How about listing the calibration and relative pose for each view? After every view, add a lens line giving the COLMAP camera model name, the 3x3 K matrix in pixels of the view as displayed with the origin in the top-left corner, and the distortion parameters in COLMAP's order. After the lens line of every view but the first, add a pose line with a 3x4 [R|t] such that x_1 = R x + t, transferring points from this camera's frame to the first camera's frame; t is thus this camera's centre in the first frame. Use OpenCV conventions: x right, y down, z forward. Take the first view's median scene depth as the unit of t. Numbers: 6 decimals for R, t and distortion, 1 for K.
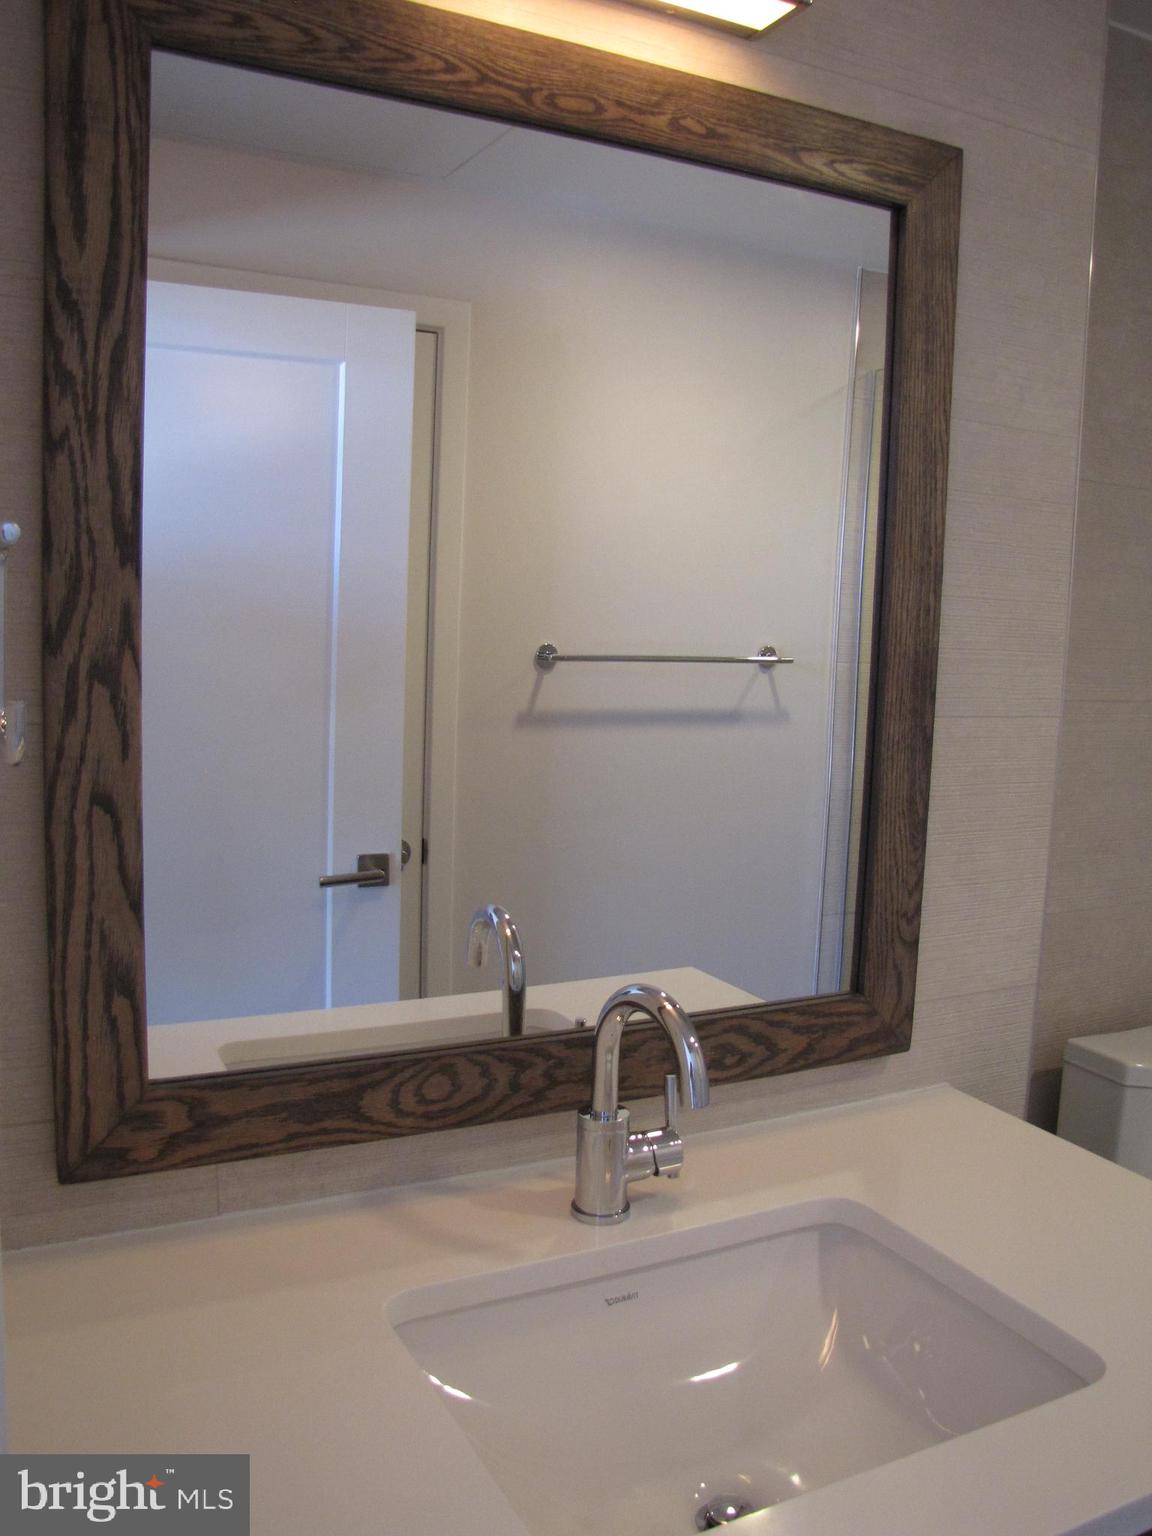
lens RADIAL K [[1298.0, 0, 576.0], [0, 1298.0, 768.0], [0, 0, 1]] dist [-0.187103, 0.183653]
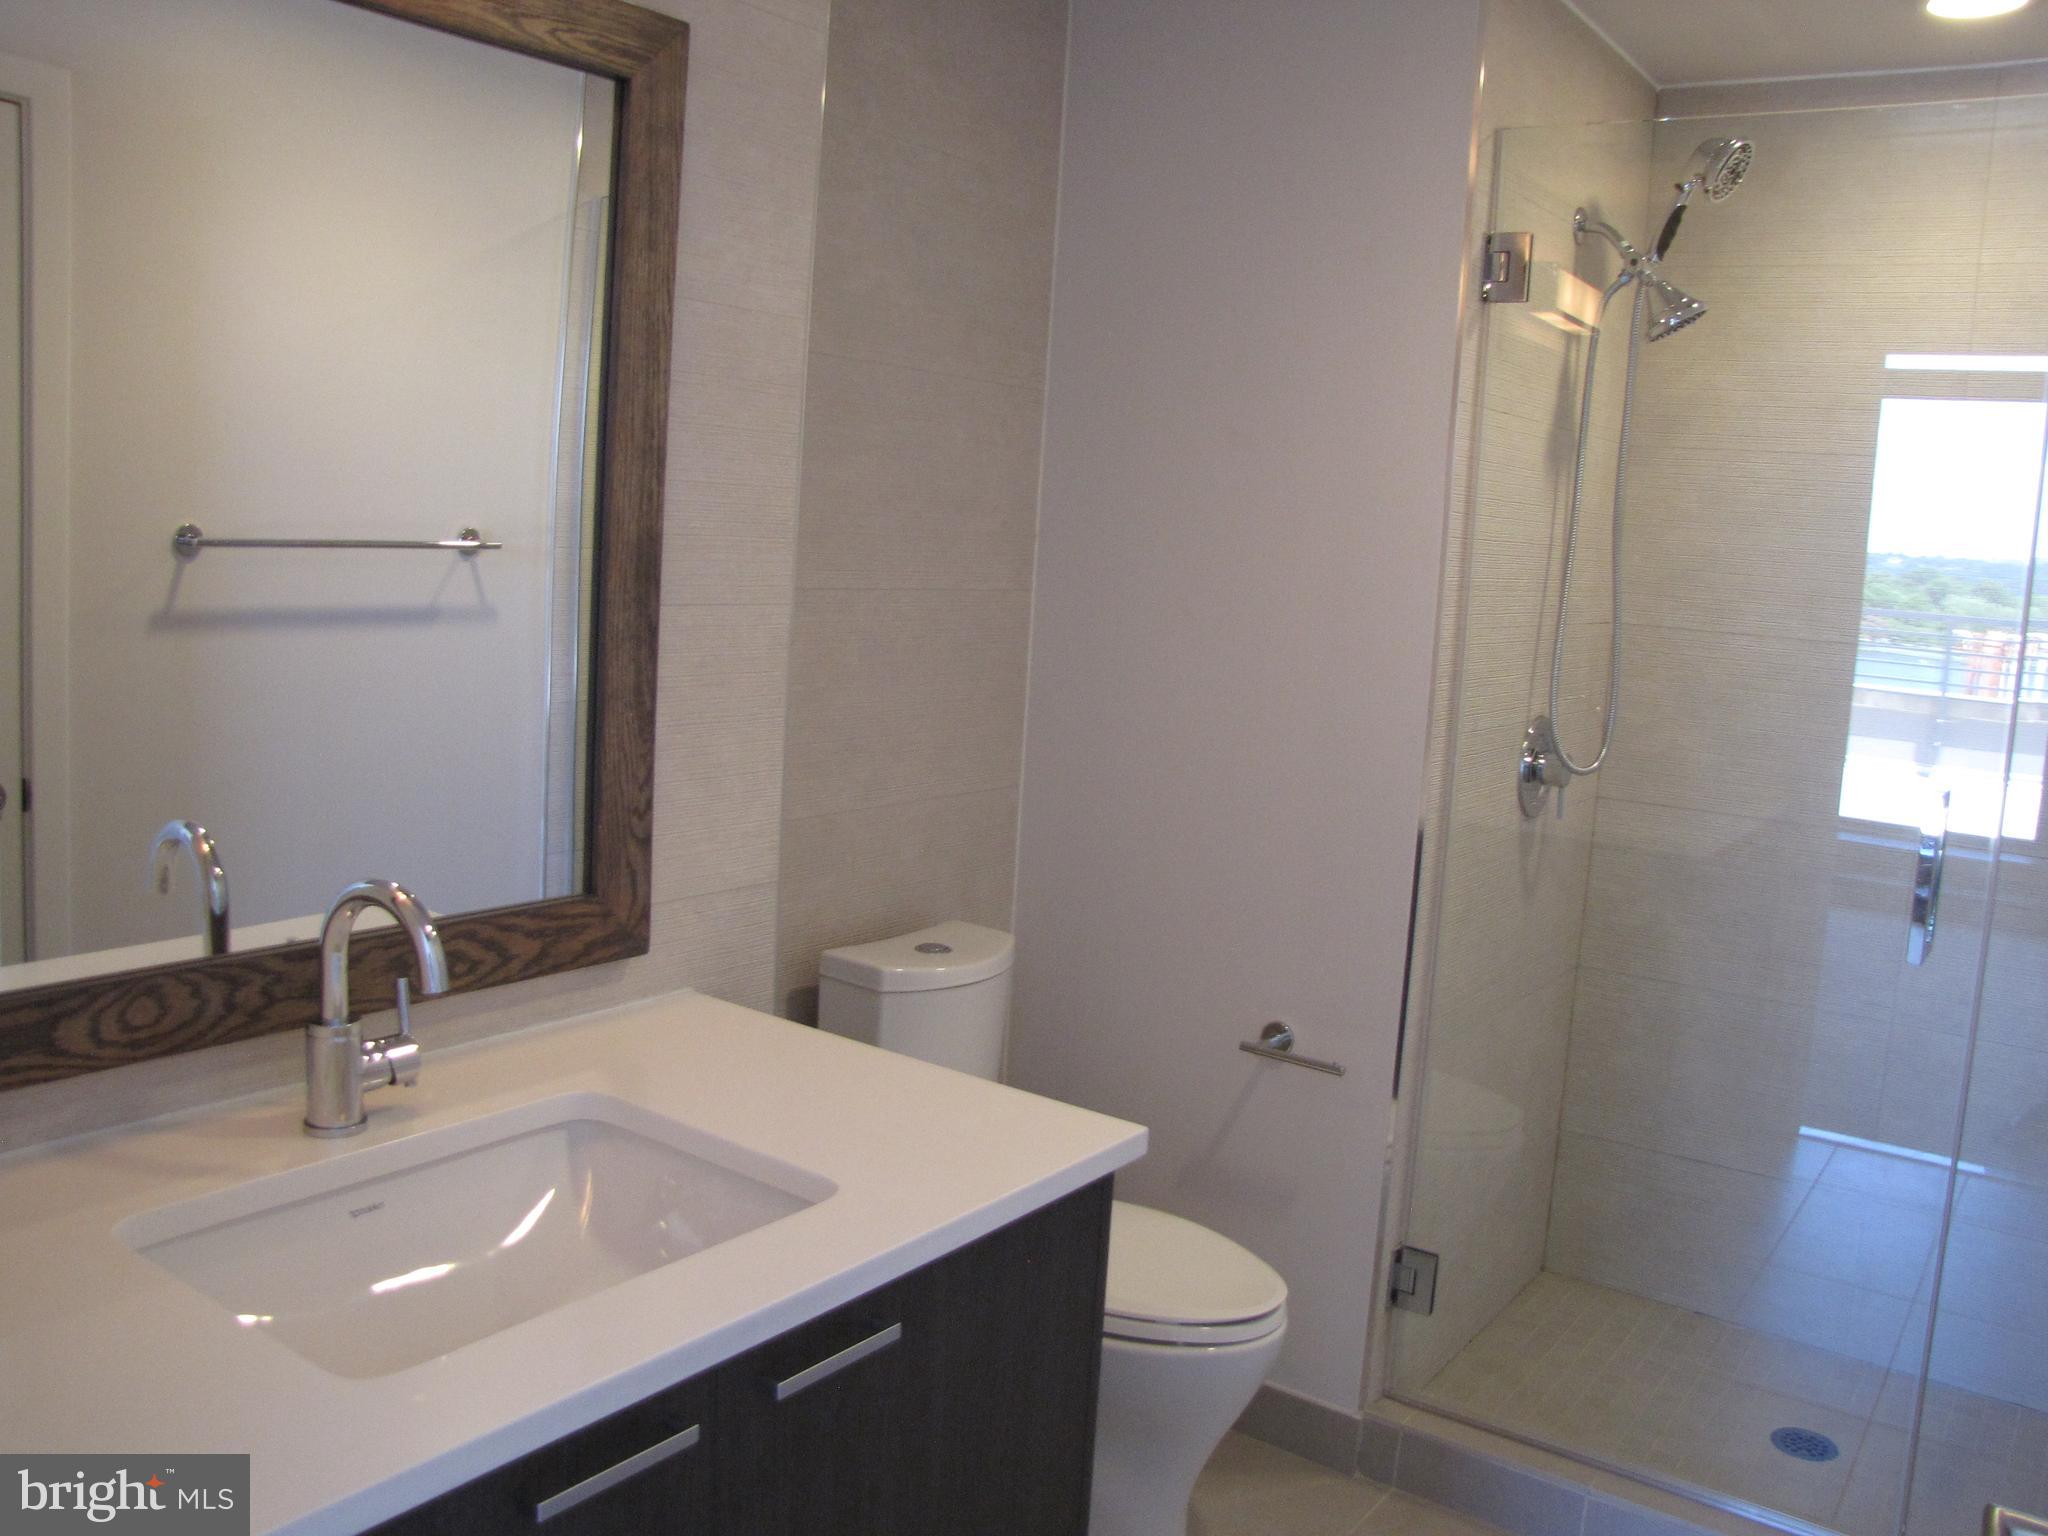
lens RADIAL K [[1730.7, 0, 1034.1], [0, 1730.7, 731.2], [0, 0, 1]] dist [-0.187103, 0.183653]
pose [[0.889893, -0.034823, 0.454837, -0.065156], [0.023535, 0.999259, 0.030459, 0.024073], [-0.455561, -0.016401, 0.890054, -0.302505]]
